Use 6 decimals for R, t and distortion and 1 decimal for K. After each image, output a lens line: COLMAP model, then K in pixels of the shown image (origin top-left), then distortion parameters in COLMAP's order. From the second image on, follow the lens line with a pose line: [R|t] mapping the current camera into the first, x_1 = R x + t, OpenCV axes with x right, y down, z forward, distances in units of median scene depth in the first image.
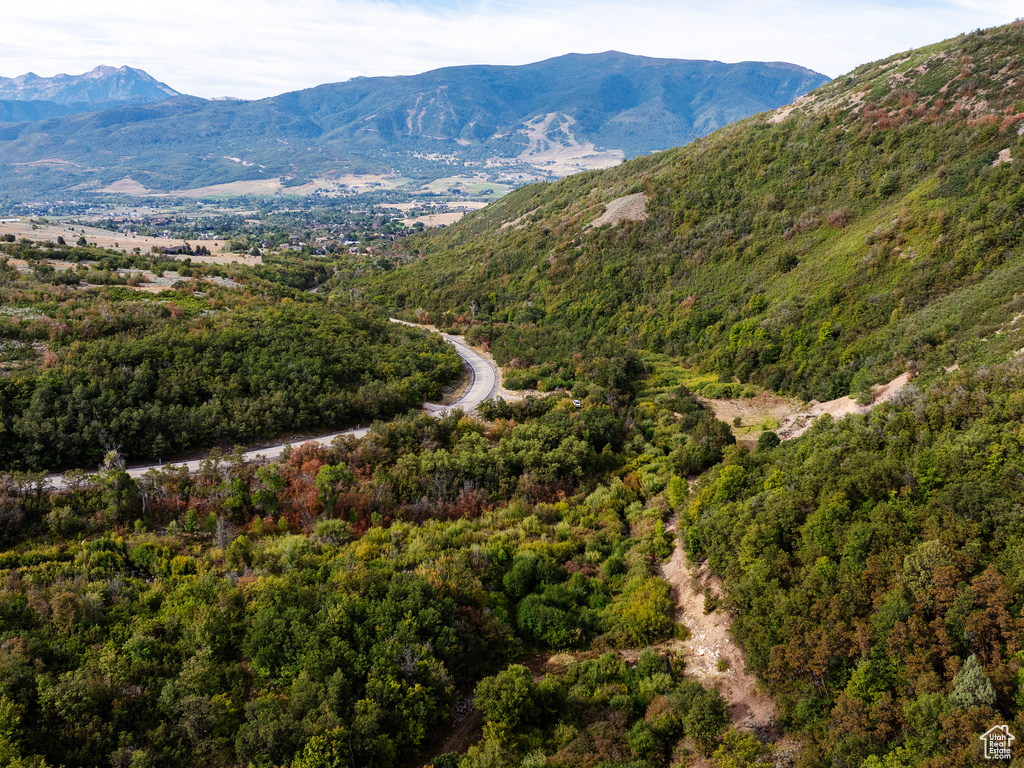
lens RADIAL K [[958.3, 0, 517.5], [0, 958.3, 383.2], [0, 0, 1]] dist [-0.023150, 0.000000]
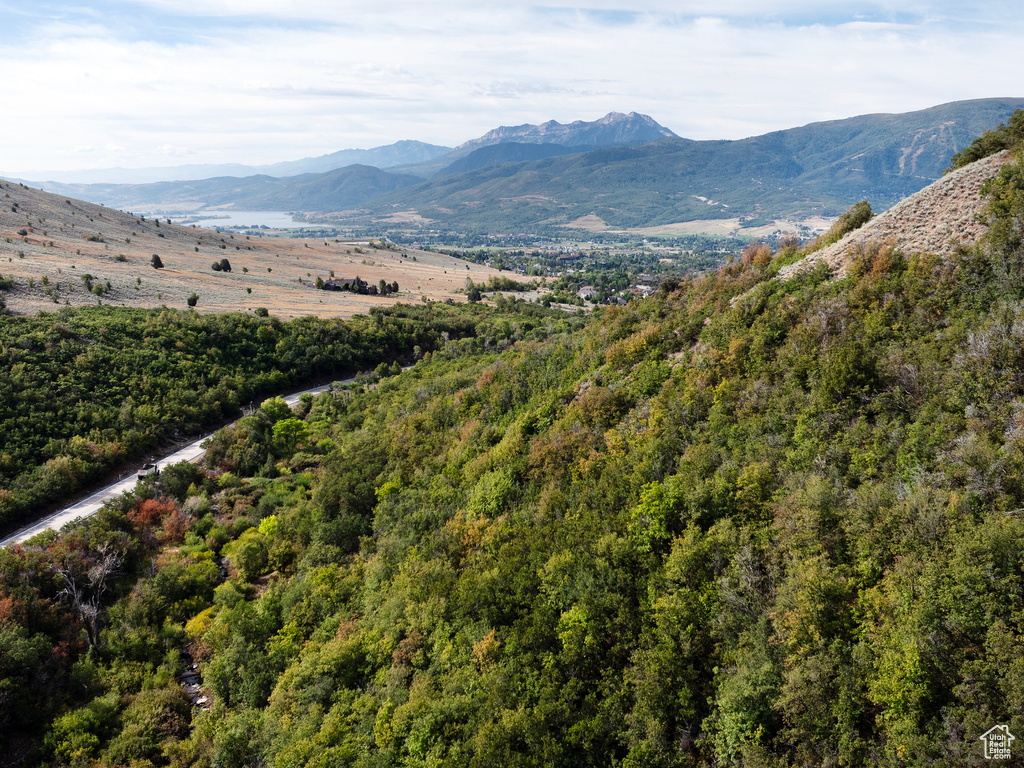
lens RADIAL K [[958.3, 0, 522.0], [0, 958.3, 380.9], [0, 0, 1]] dist [-0.023150, 0.000000]
pose [[0.877459, 0.103429, -0.468368, 0.167022], [-0.125884, 0.991903, -0.016796, -0.143346], [0.462839, 0.073698, 0.883374, 0.864625]]
